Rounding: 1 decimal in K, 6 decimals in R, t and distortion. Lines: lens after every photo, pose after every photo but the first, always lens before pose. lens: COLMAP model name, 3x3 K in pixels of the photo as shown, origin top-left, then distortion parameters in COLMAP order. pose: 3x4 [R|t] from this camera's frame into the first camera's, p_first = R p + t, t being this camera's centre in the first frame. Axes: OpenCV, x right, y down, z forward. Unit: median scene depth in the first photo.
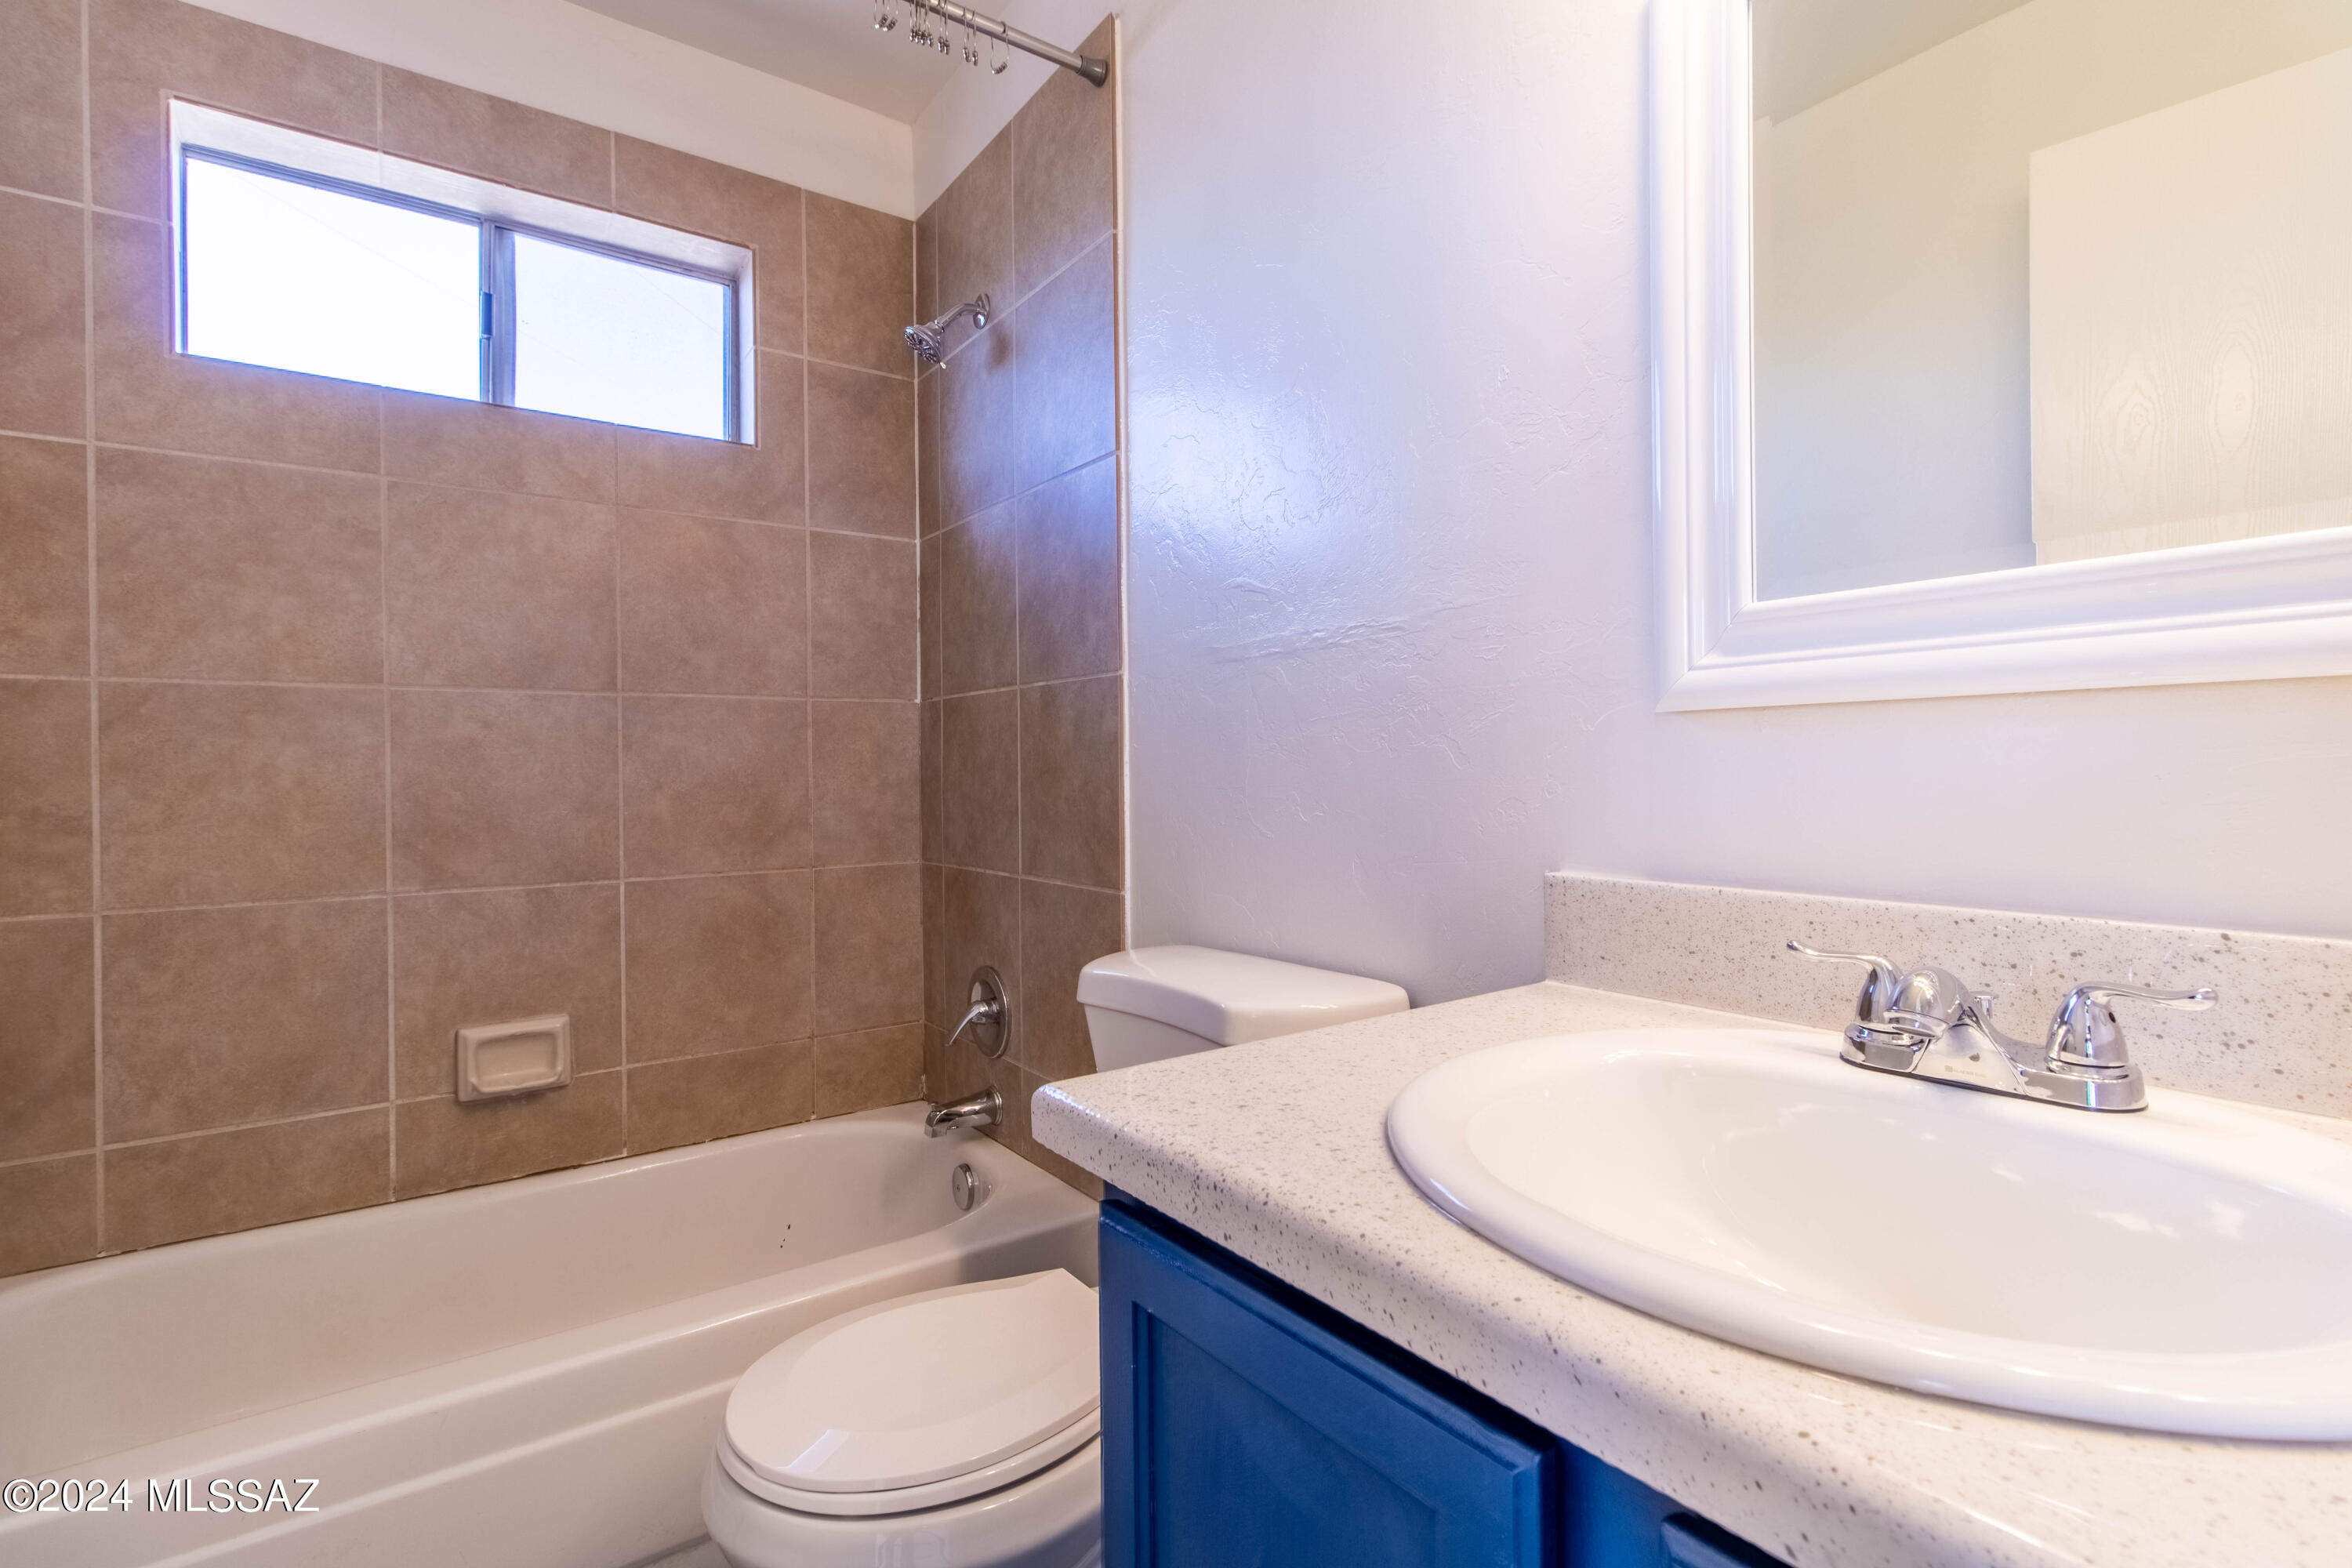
lens RADIAL K [[1095.3, 0, 1181.0], [0, 1095.3, 781.3], [0, 0, 1]] dist [0.001862, 0.000184]
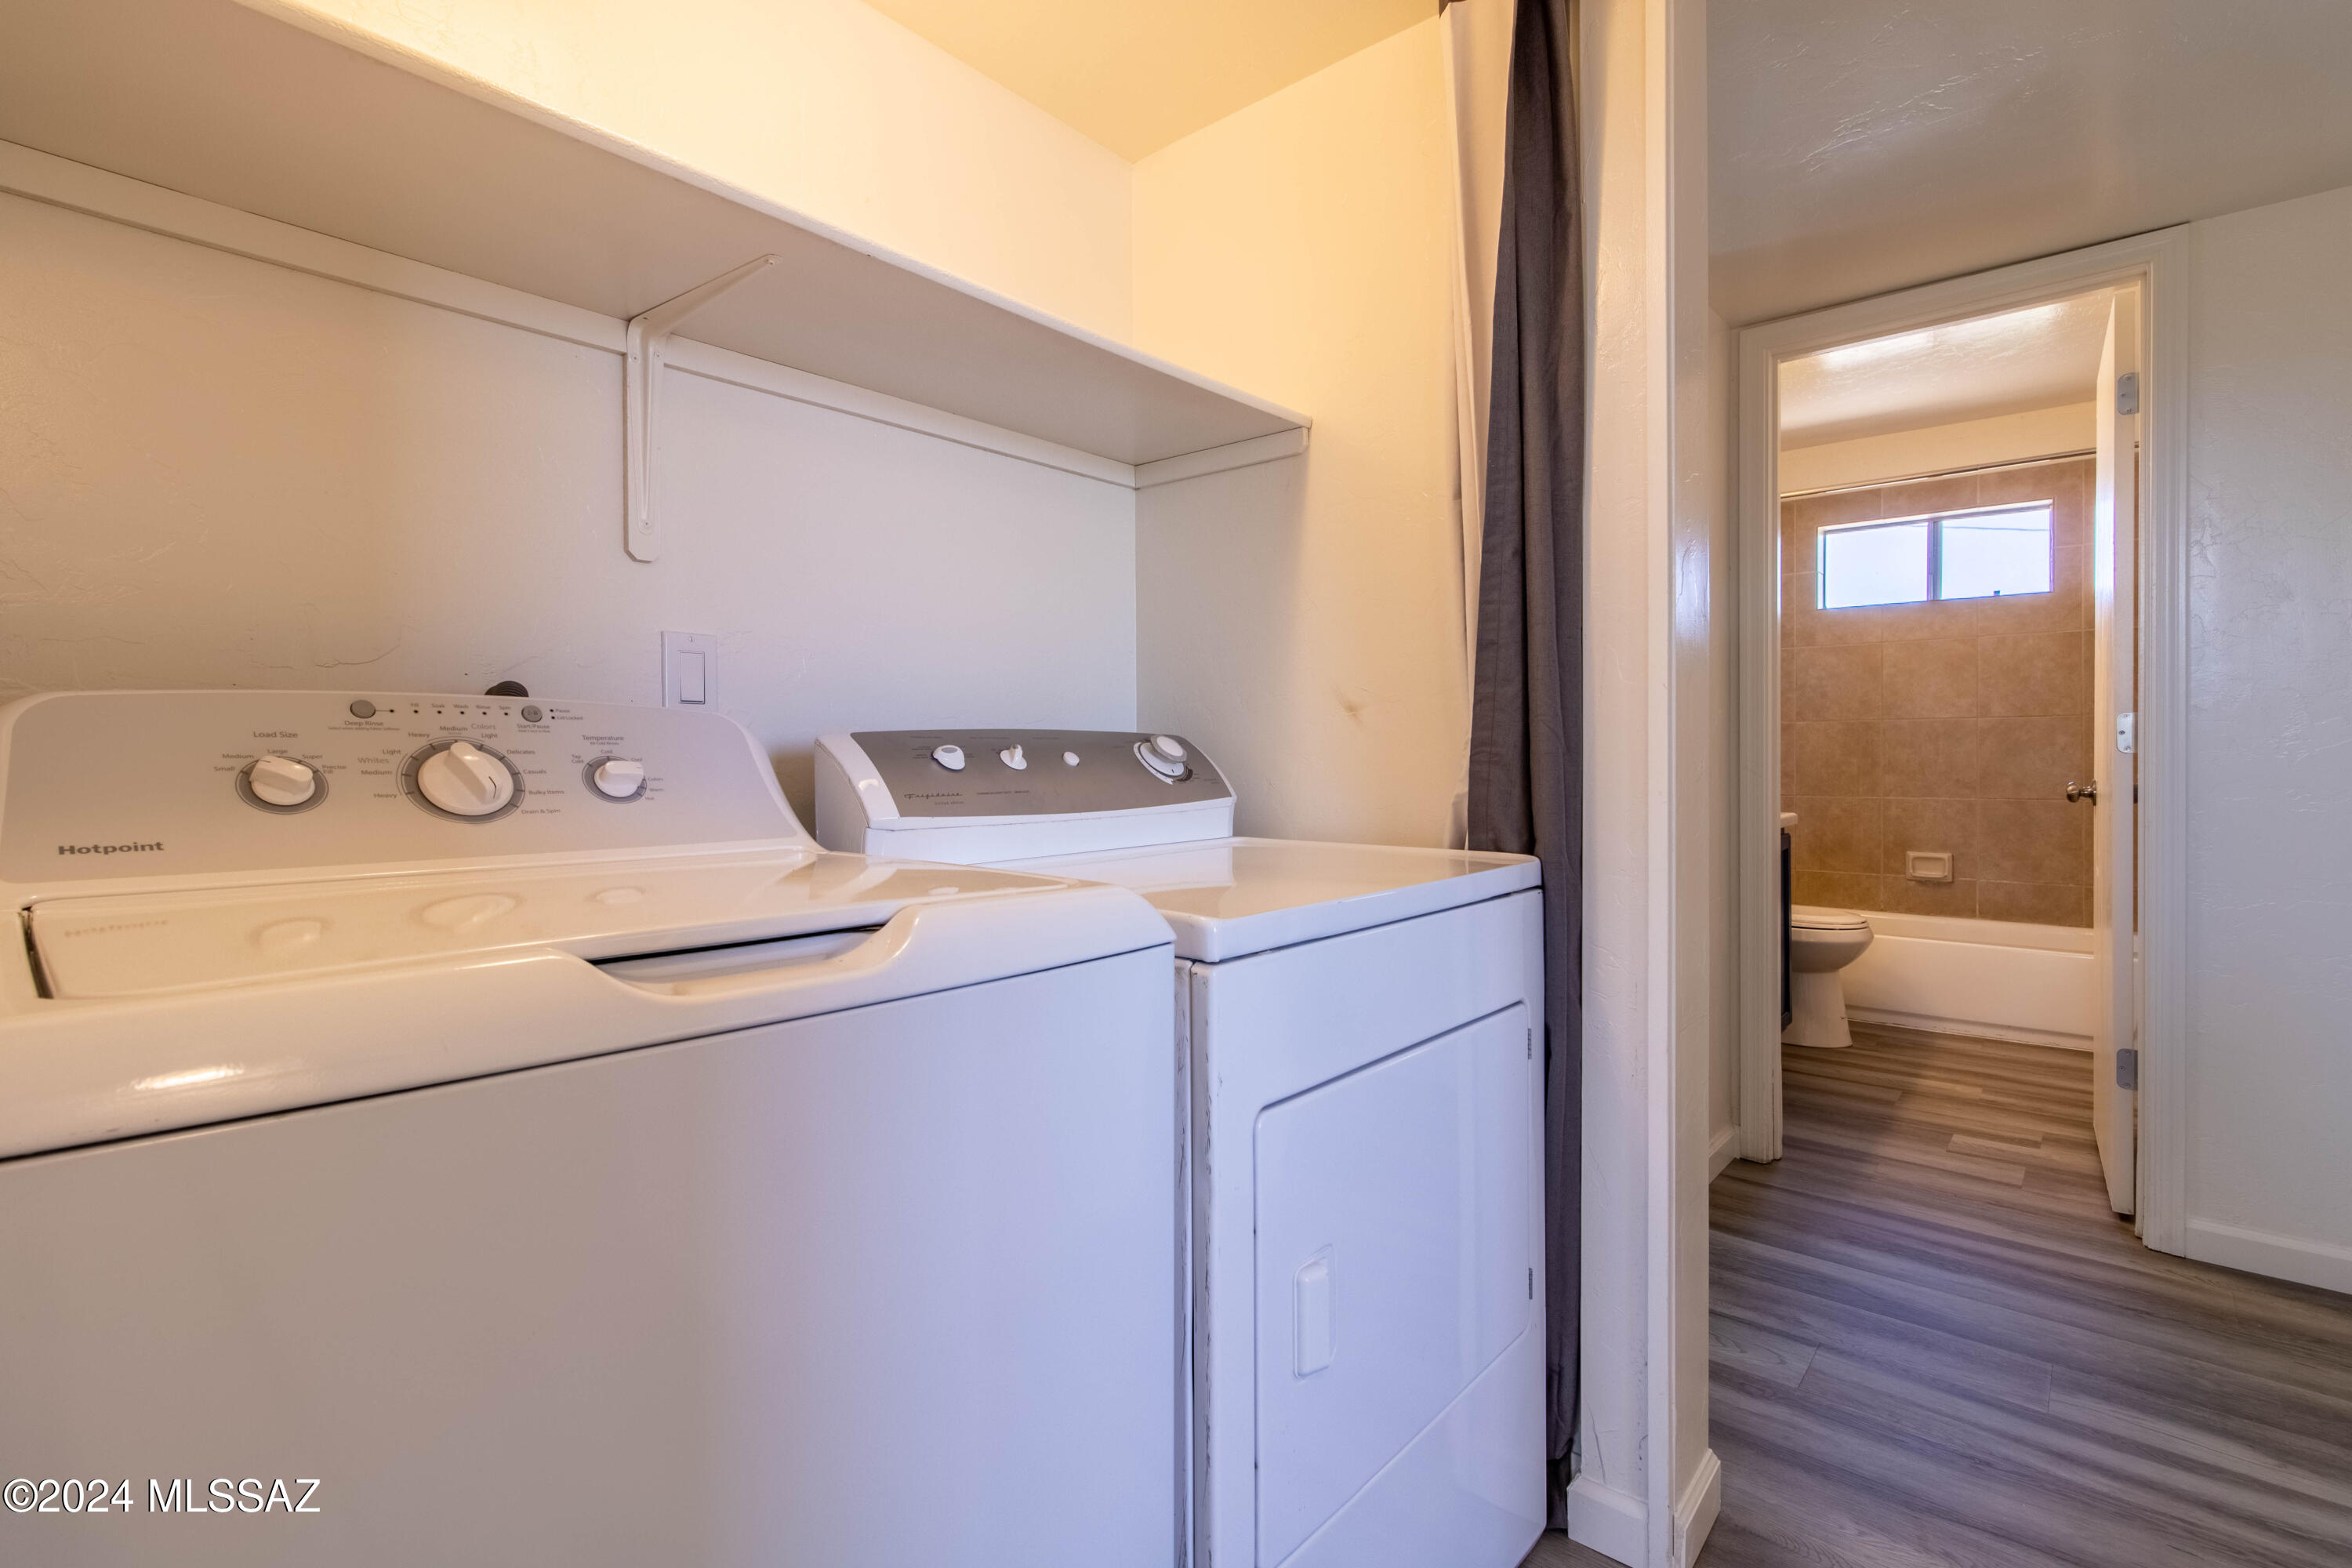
lens RADIAL K [[1095.3, 0, 1180.6], [0, 1095.3, 770.3], [0, 0, 1]] dist [0.001862, 0.000184]
pose [[0.229244, 0.019307, -0.973178, 1.340915], [-0.005955, 0.999812, 0.018433, 0.000065], [0.973351, 0.001570, 0.229316, -1.151076]]
